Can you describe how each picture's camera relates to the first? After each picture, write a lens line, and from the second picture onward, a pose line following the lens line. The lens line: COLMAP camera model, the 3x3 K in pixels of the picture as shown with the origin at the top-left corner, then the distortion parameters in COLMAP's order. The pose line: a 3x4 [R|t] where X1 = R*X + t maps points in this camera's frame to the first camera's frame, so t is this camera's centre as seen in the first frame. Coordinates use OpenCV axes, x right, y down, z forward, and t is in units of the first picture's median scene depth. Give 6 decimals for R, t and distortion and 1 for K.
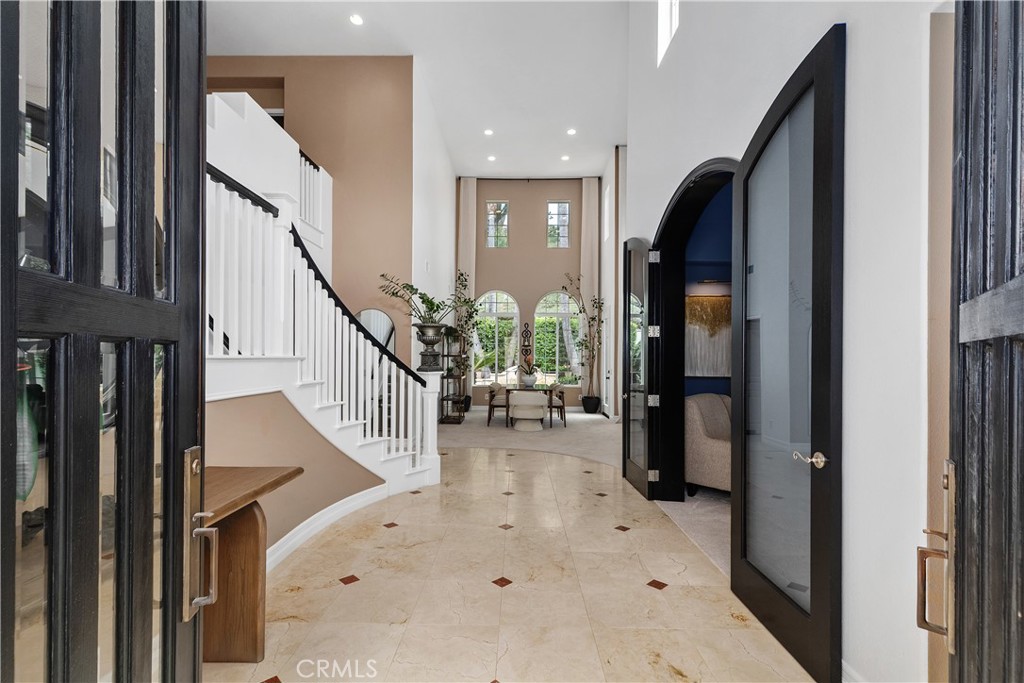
lens RADIAL K [[466.0, 0, 512.0], [0, 466.0, 341.5], [0, 0, 1]] dist [0.001584, -0.000006]
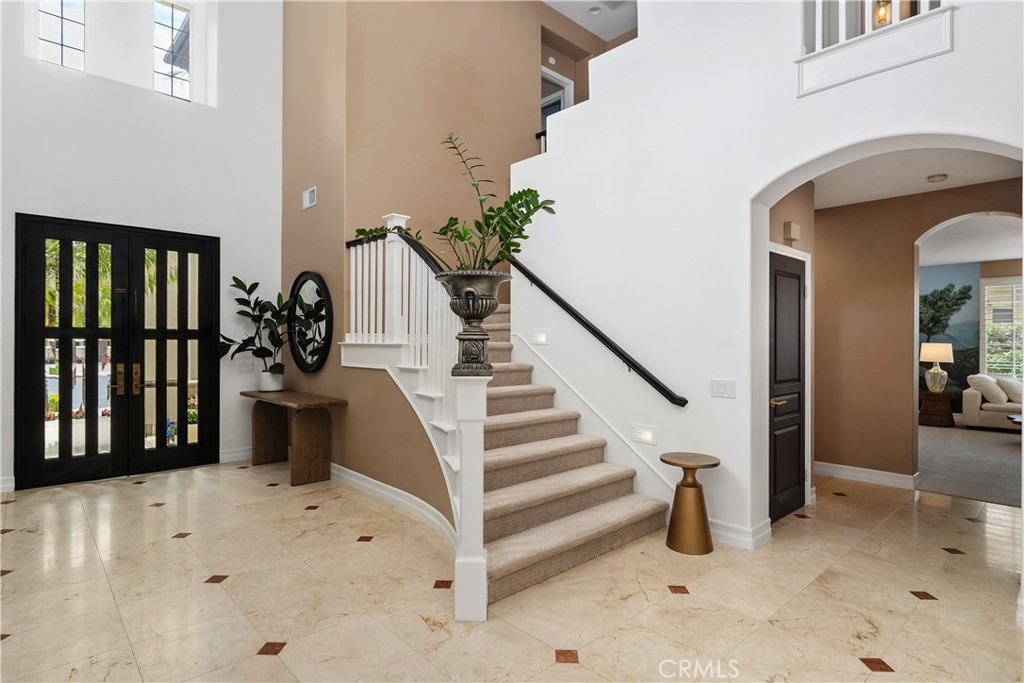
lens RADIAL K [[543.7, 0, 512.0], [0, 543.7, 341.5], [0, 0, 1]] dist [-0.002113, -0.001250]
pose [[-0.730692, -0.001957, -0.682705, 0.244581], [0.016249, 0.999663, -0.020256, 0.060186], [0.682514, -0.025894, -0.730413, 2.083315]]
